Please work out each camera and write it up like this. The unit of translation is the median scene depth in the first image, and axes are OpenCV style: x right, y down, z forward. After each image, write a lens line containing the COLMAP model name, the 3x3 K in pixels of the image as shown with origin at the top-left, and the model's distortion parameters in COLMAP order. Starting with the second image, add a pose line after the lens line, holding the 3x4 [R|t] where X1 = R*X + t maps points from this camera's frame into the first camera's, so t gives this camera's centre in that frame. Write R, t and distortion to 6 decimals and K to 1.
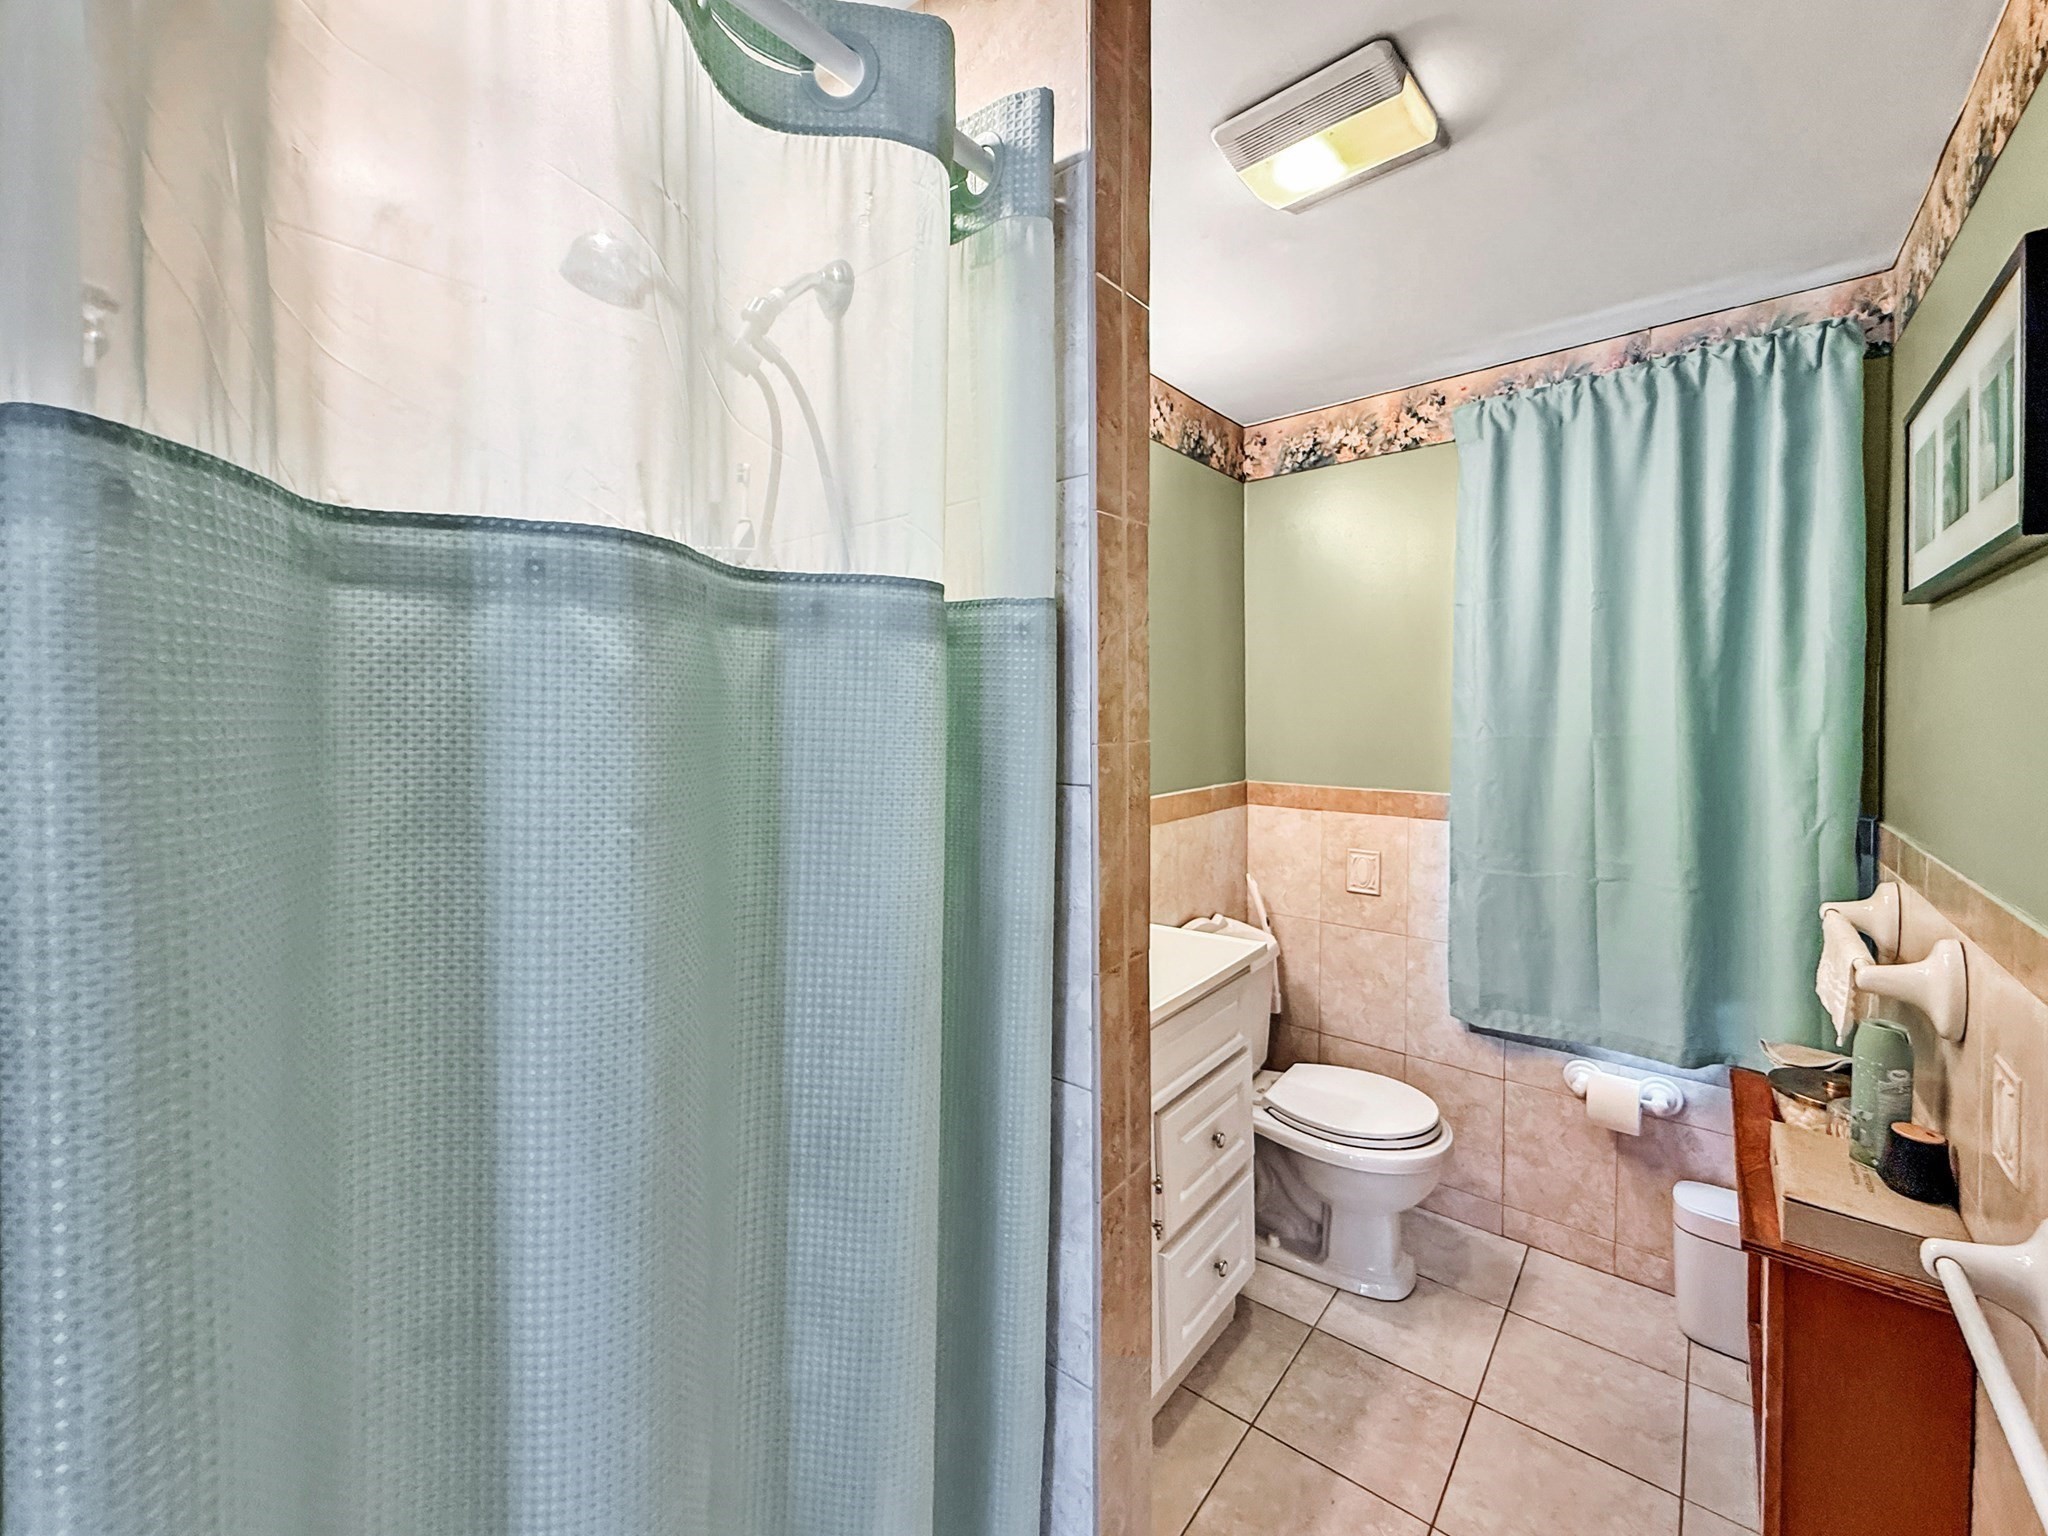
lens RADIAL K [[803.8, 0, 1057.3], [0, 803.8, 730.5], [0, 0, 1]] dist [0.003221, -0.000217]
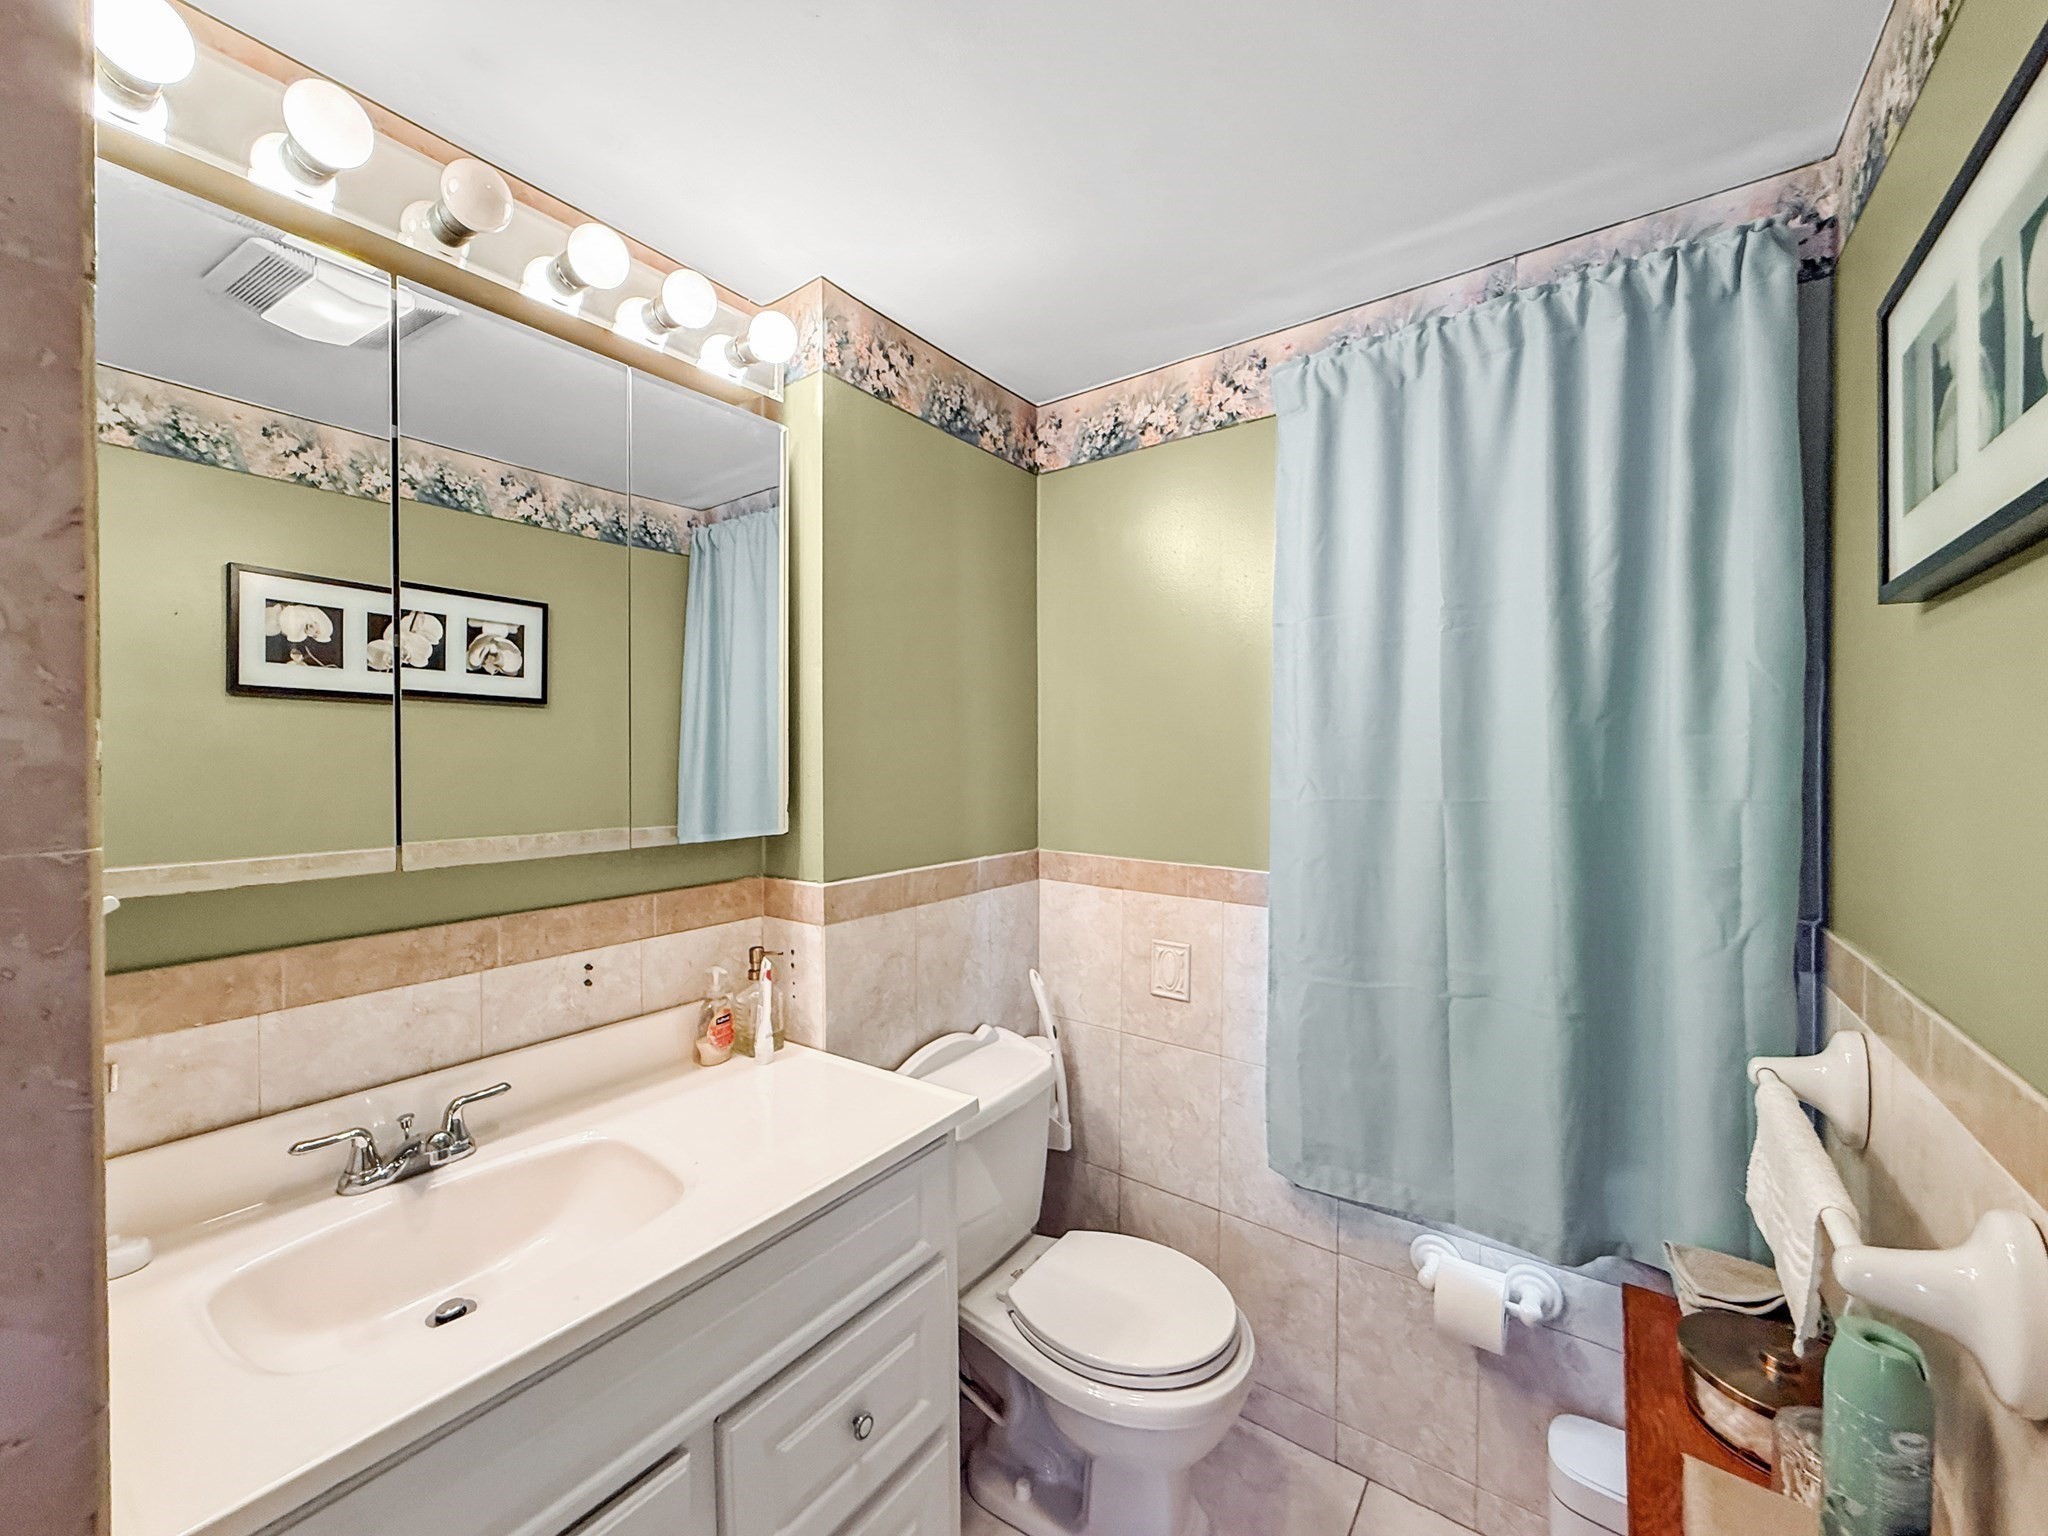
lens RADIAL K [[803.8, 0, 1019.5], [0, 803.8, 763.0], [0, 0, 1]] dist [0.003221, -0.000217]
pose [[0.998913, 0.008718, 0.045788, 0.239166], [-0.007899, 0.999806, -0.018040, -0.010799], [-0.045937, 0.017658, 0.998788, 0.275086]]
